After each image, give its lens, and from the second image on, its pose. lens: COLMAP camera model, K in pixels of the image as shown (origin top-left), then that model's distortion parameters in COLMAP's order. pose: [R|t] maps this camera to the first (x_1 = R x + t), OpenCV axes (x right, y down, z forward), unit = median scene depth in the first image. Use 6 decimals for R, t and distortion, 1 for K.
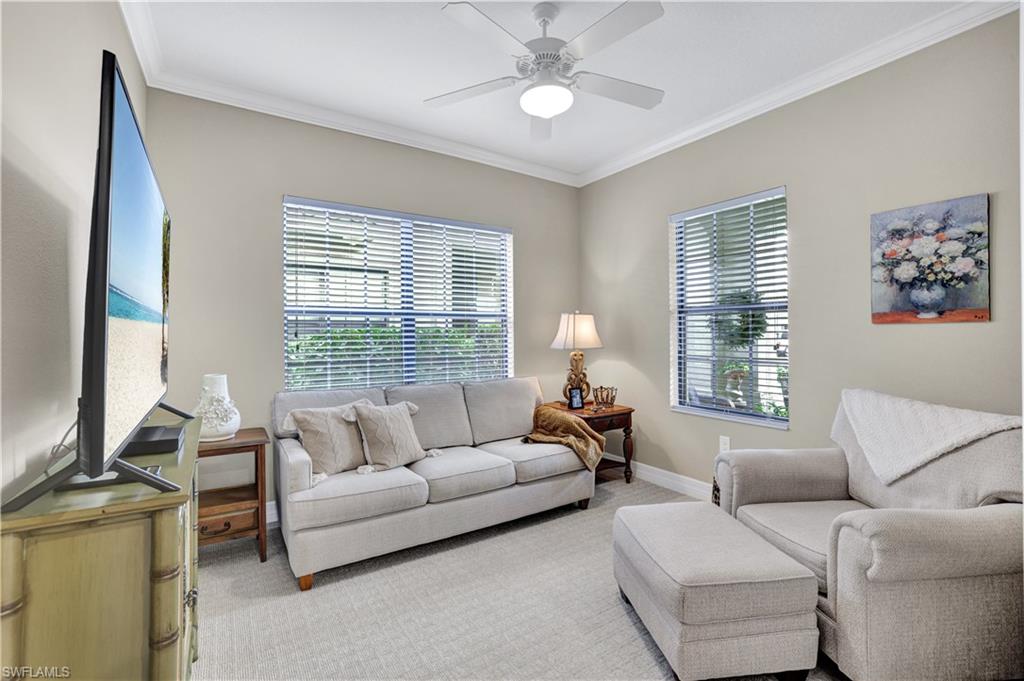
lens RADIAL K [[448.4, 0, 512.1], [0, 448.4, 335.4], [0, 0, 1]] dist [-0.046291, 0.019949]
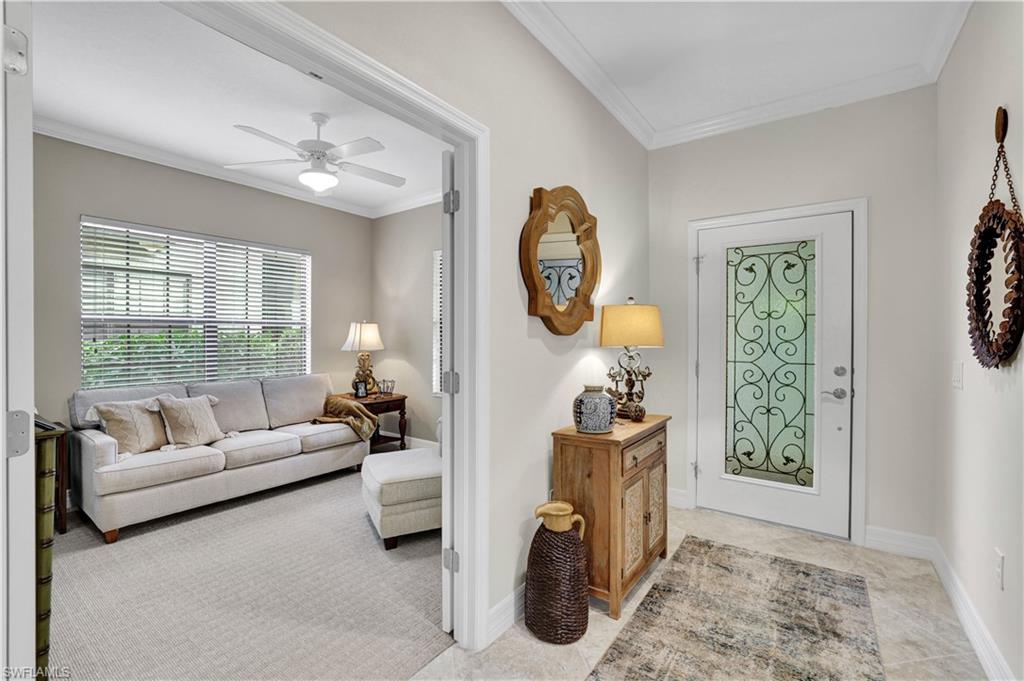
lens RADIAL K [[448.4, 0, 512.1], [0, 448.4, 335.4], [0, 0, 1]] dist [-0.046291, 0.019949]
pose [[0.936302, 0.004357, 0.351169, 0.102303], [-0.003163, 0.999987, -0.003976, -0.010632], [-0.351181, 0.002612, 0.936304, -0.357295]]
